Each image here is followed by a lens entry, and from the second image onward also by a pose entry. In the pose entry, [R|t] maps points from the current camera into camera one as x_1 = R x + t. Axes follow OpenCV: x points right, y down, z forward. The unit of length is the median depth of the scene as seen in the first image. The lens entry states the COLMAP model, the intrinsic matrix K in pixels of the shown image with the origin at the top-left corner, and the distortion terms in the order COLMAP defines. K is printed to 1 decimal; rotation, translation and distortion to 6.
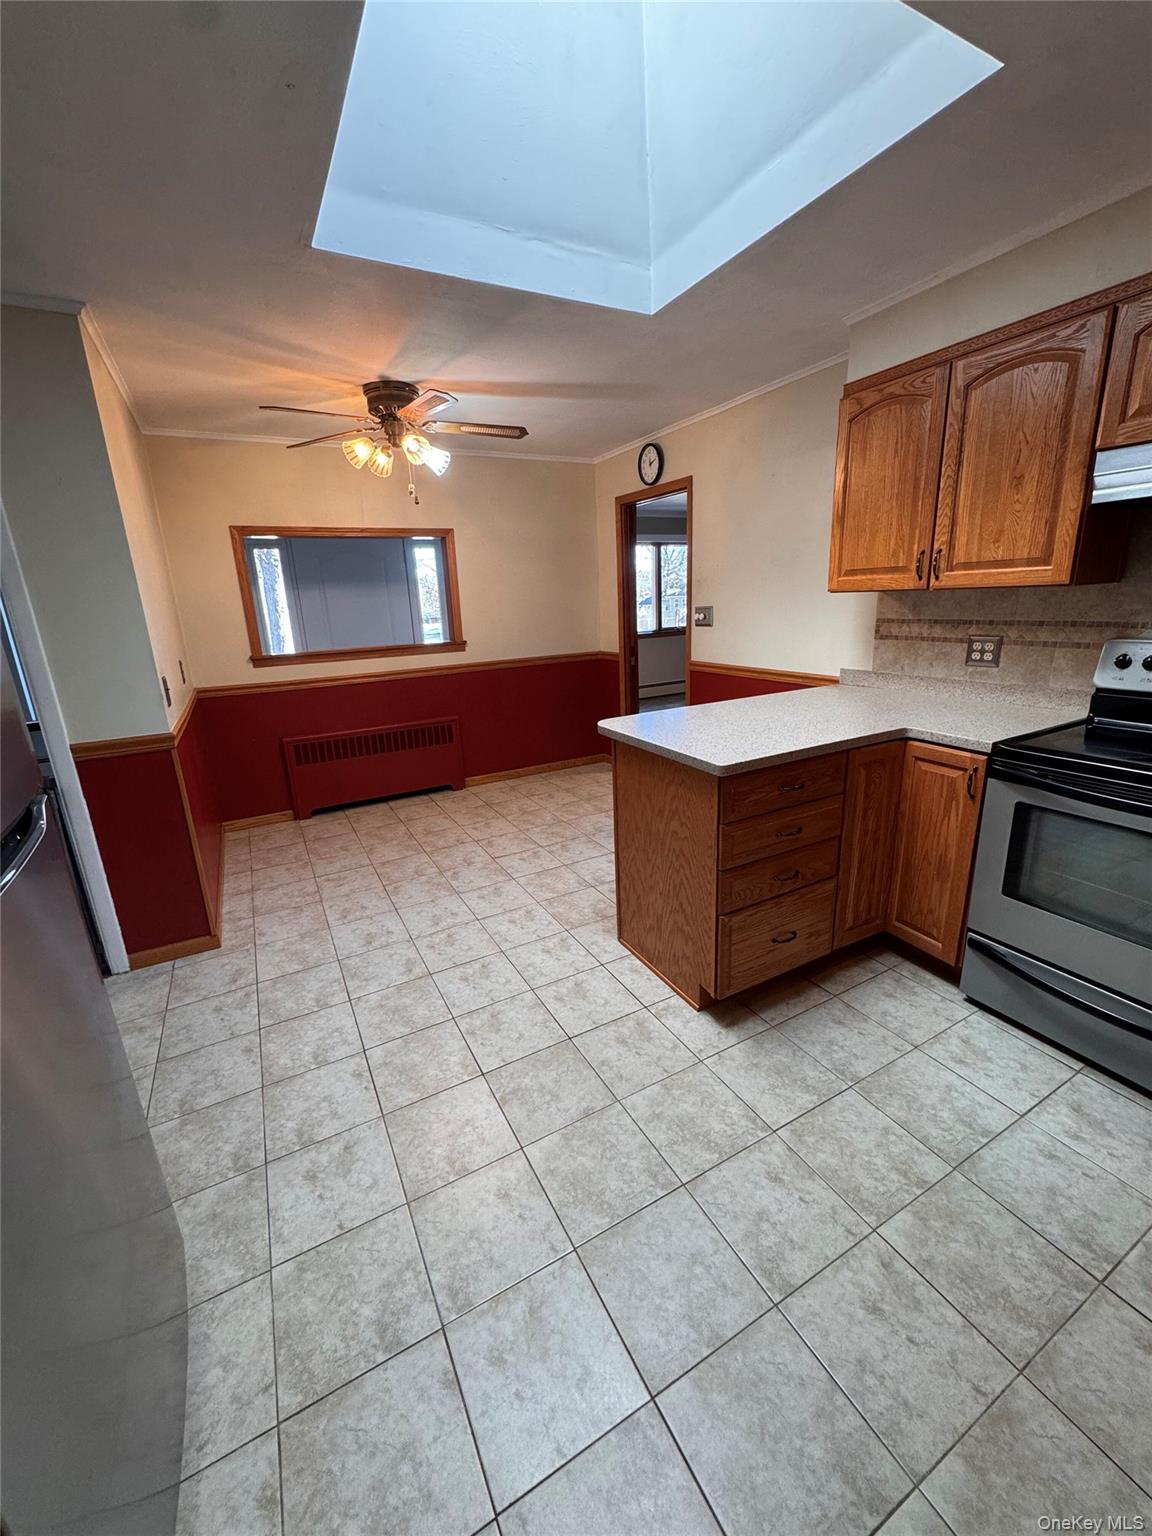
lens RADIAL K [[610.7, 0, 580.0], [0, 610.7, 766.8], [0, 0, 1]] dist [-0.003289, 0.000302]
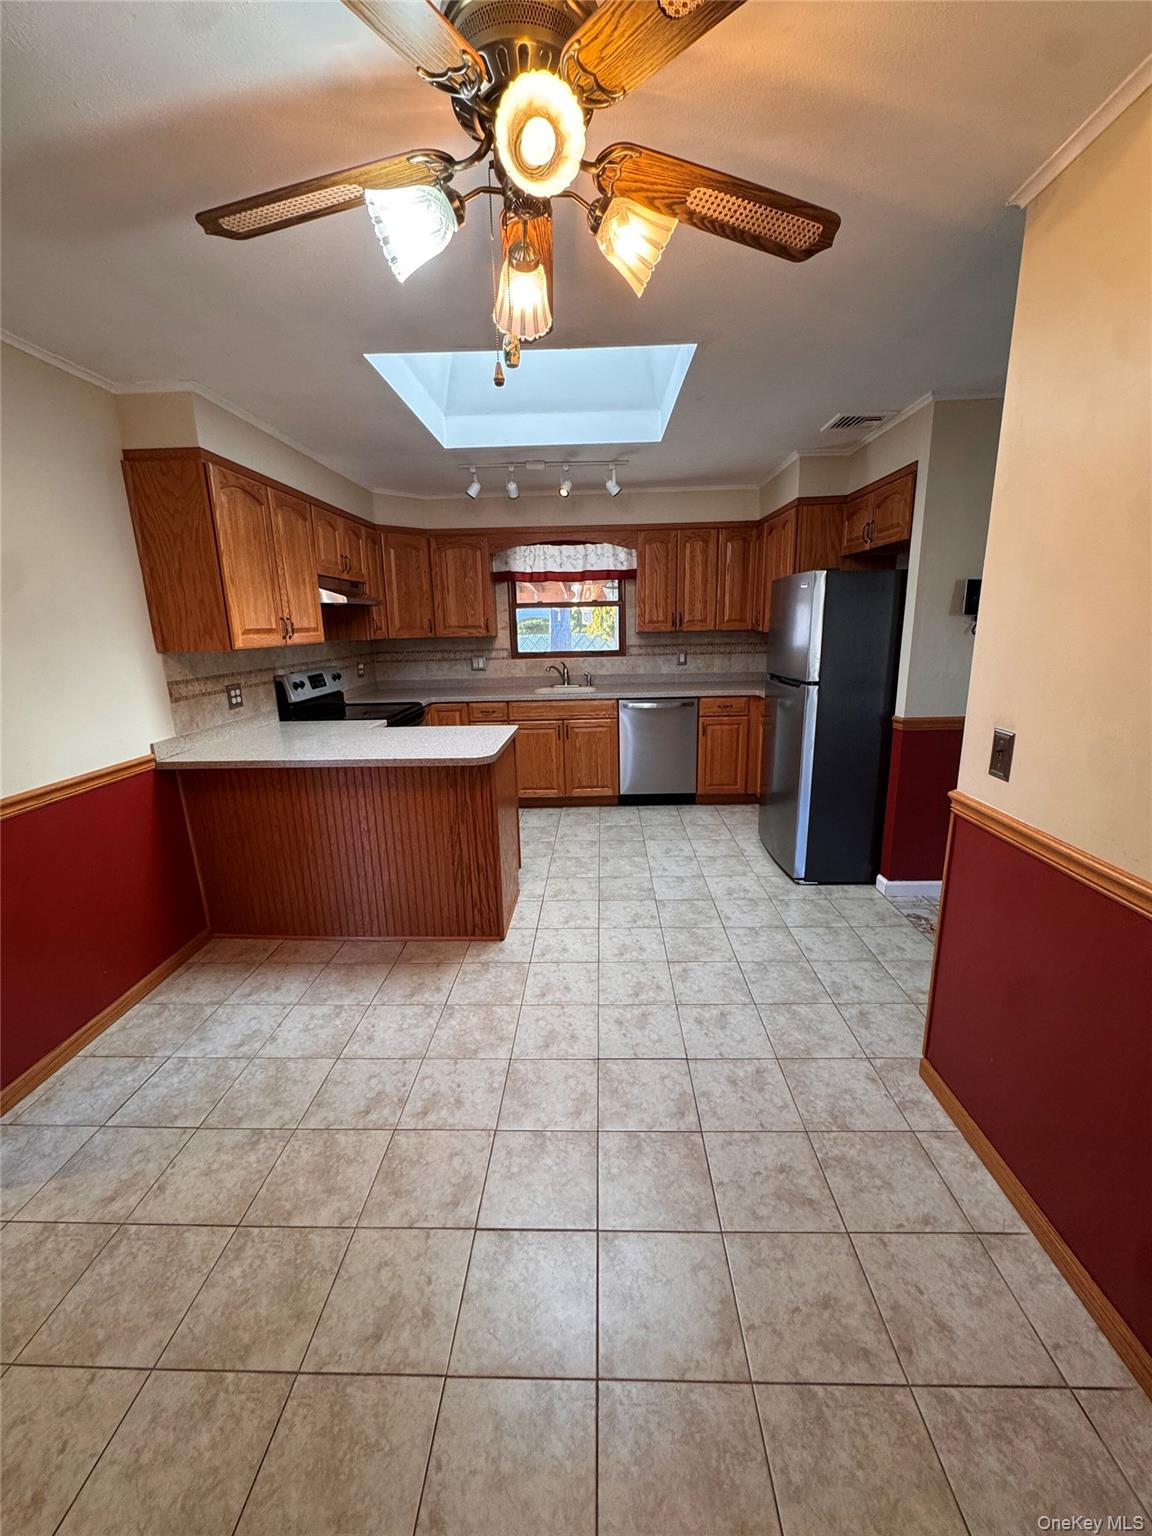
lens RADIAL K [[610.7, 0, 579.9], [0, 610.7, 768.8], [0, 0, 1]] dist [-0.003289, 0.000302]
pose [[-0.860857, -0.053834, 0.505991, -0.616570], [0.198703, 0.879874, 0.431671, -0.454655], [-0.468446, 0.472149, -0.746749, 1.647718]]
